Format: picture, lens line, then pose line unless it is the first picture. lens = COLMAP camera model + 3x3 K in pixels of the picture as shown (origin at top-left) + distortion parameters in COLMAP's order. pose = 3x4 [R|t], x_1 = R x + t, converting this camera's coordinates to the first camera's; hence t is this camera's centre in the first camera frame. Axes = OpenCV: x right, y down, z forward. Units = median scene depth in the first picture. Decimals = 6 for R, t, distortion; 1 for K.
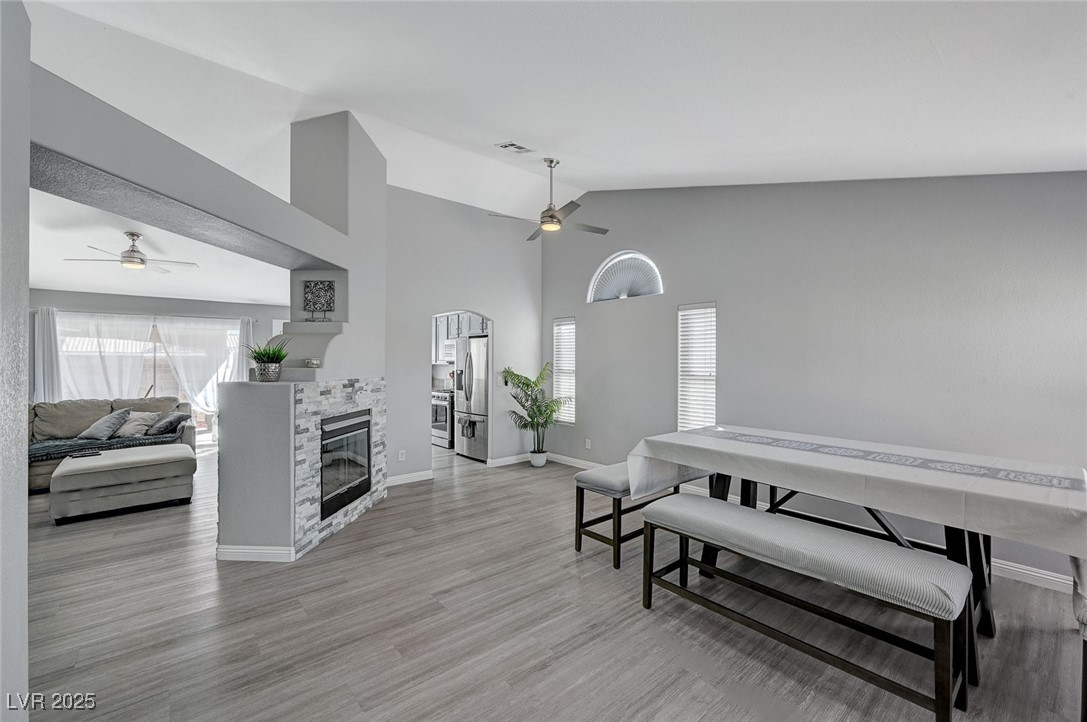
lens RADIAL K [[449.9, 0, 546.9], [0, 449.9, 361.1], [0, 0, 1]] dist [-0.000379, -0.000142]
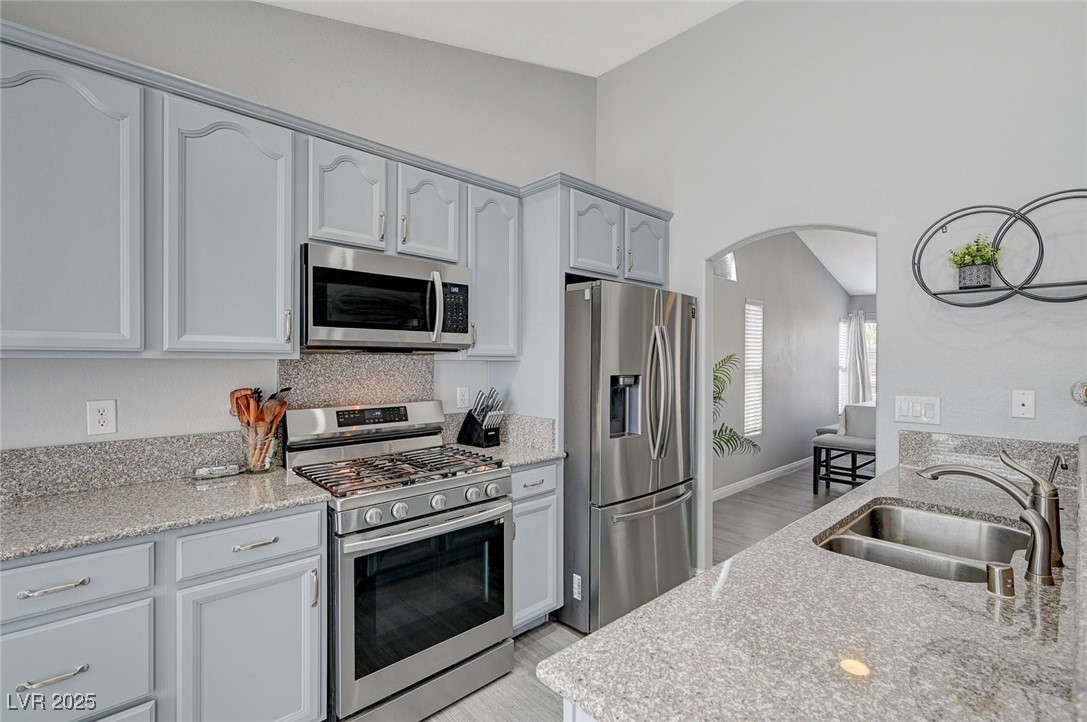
lens RADIAL K [[499.2, 0, 544.9], [0, 499.2, 364.3], [0, 0, 1]] dist [0.000735, 0.000087]
pose [[-0.050527, -0.011691, 0.998654, -0.932086], [-0.007068, 0.999911, 0.011348, 0.012727], [-0.998698, -0.006485, -0.050605, 1.806994]]
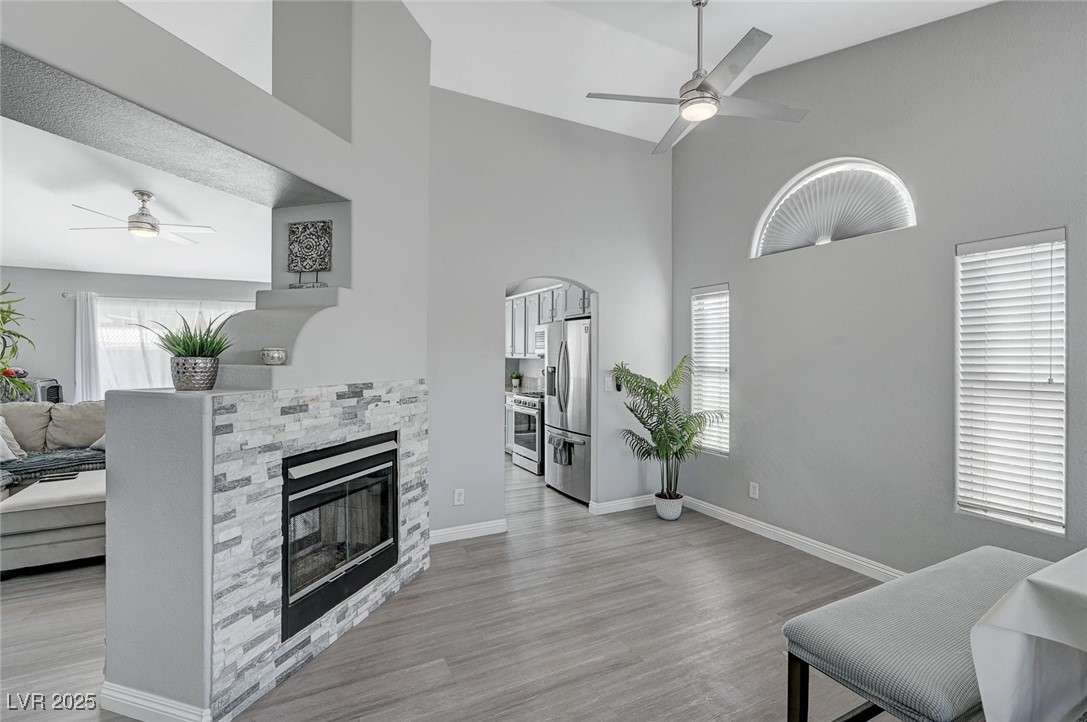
lens RADIAL K [[491.6, 0, 548.0], [0, 491.6, 352.7], [0, 0, 1]] dist [-0.000048, 0.000100]
pose [[0.973278, -0.001171, -0.229629, -0.038834], [0.000238, 0.999992, -0.004091, 0.001710], [0.229631, 0.003927, 0.973270, 0.424763]]
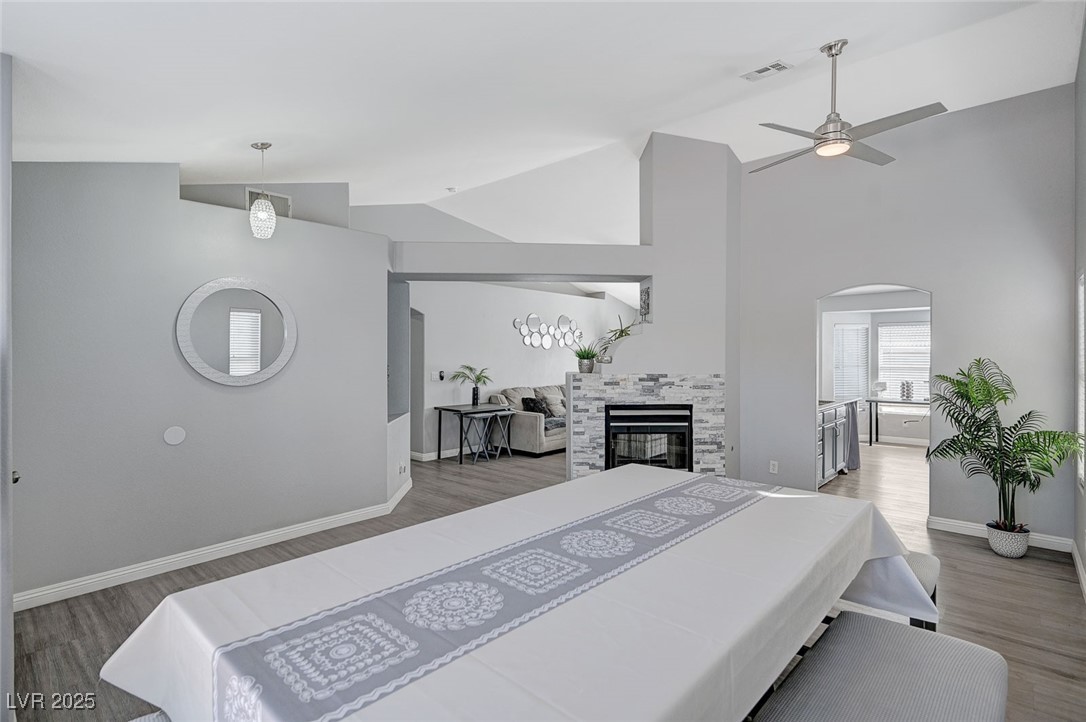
lens RADIAL K [[525.8, 0, 545.5], [0, 525.8, 356.9], [0, 0, 1]] dist [-0.001733, -0.000757]
pose [[0.124396, 0.001953, -0.992231, 0.806995], [0.001362, 0.999997, 0.002139, -0.005130], [0.992232, -0.001618, 0.124393, 0.575172]]
